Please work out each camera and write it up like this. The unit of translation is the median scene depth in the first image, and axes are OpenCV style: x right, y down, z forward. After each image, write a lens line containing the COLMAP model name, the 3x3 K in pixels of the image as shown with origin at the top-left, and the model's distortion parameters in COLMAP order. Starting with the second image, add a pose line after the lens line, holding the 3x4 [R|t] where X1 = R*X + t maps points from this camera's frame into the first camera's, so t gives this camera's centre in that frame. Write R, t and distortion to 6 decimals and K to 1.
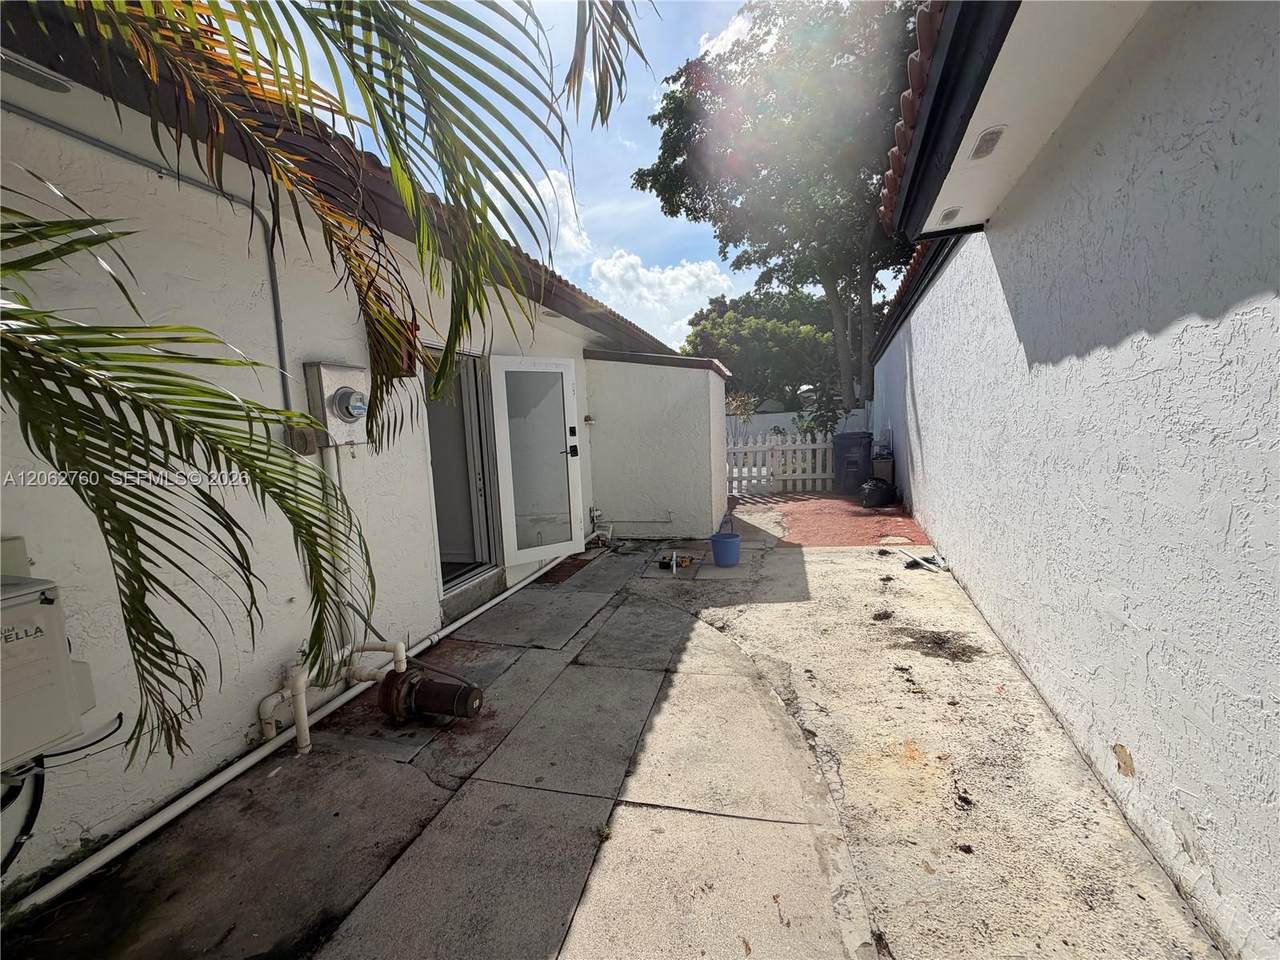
lens RADIAL K [[508.4, 0, 636.5], [0, 508.4, 483.1], [0, 0, 1]] dist [0.000729, -0.000061]
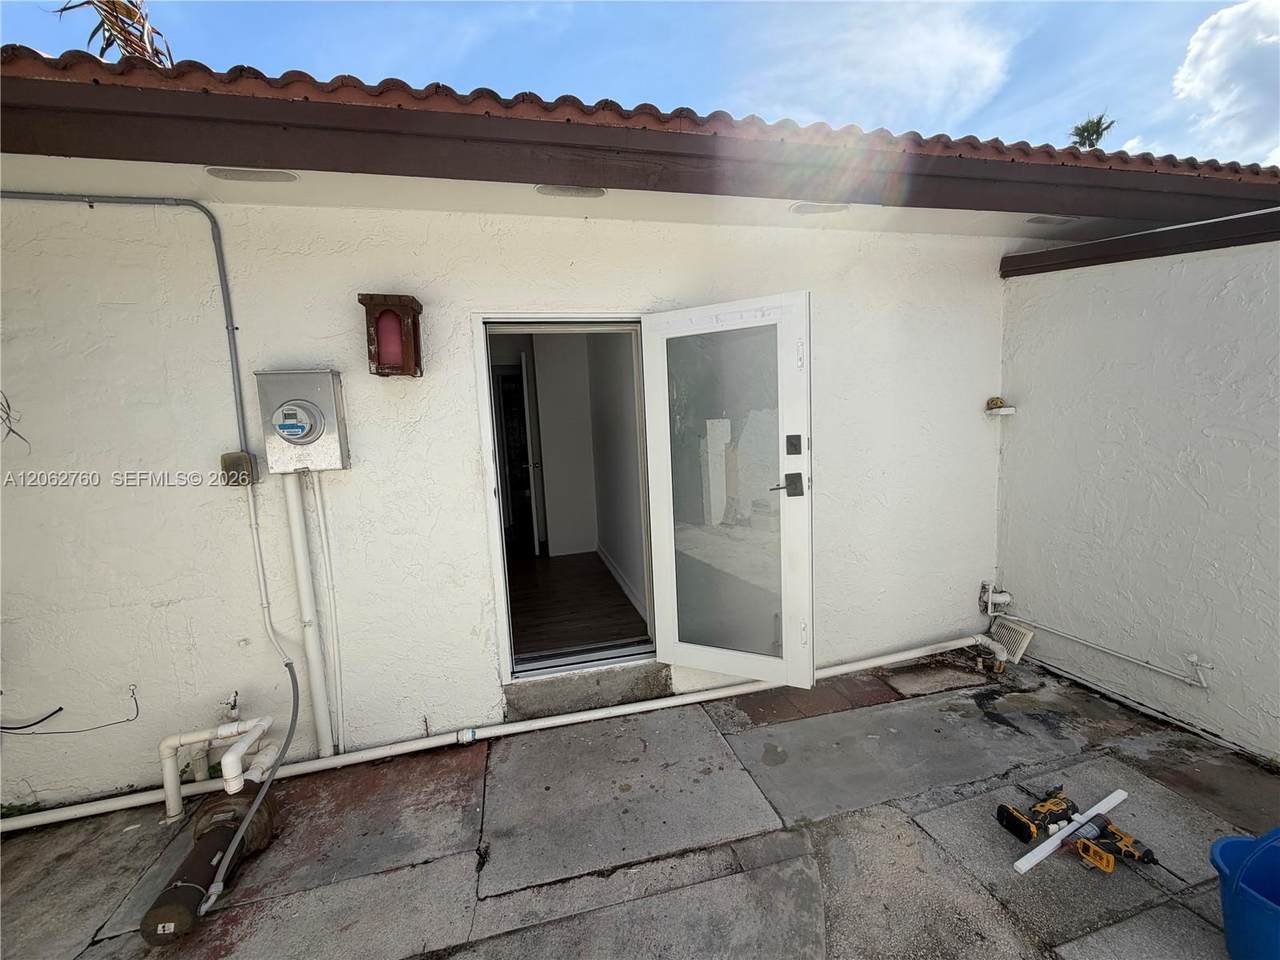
lens RADIAL K [[508.4, 0, 636.5], [0, 508.4, 483.1], [0, 0, 1]] dist [0.000729, -0.000061]
pose [[0.487969, 0.116854, -0.865004, 0.268702], [-0.069290, 0.993057, 0.095064, -0.120668], [0.870106, 0.013548, 0.492678, 0.755451]]
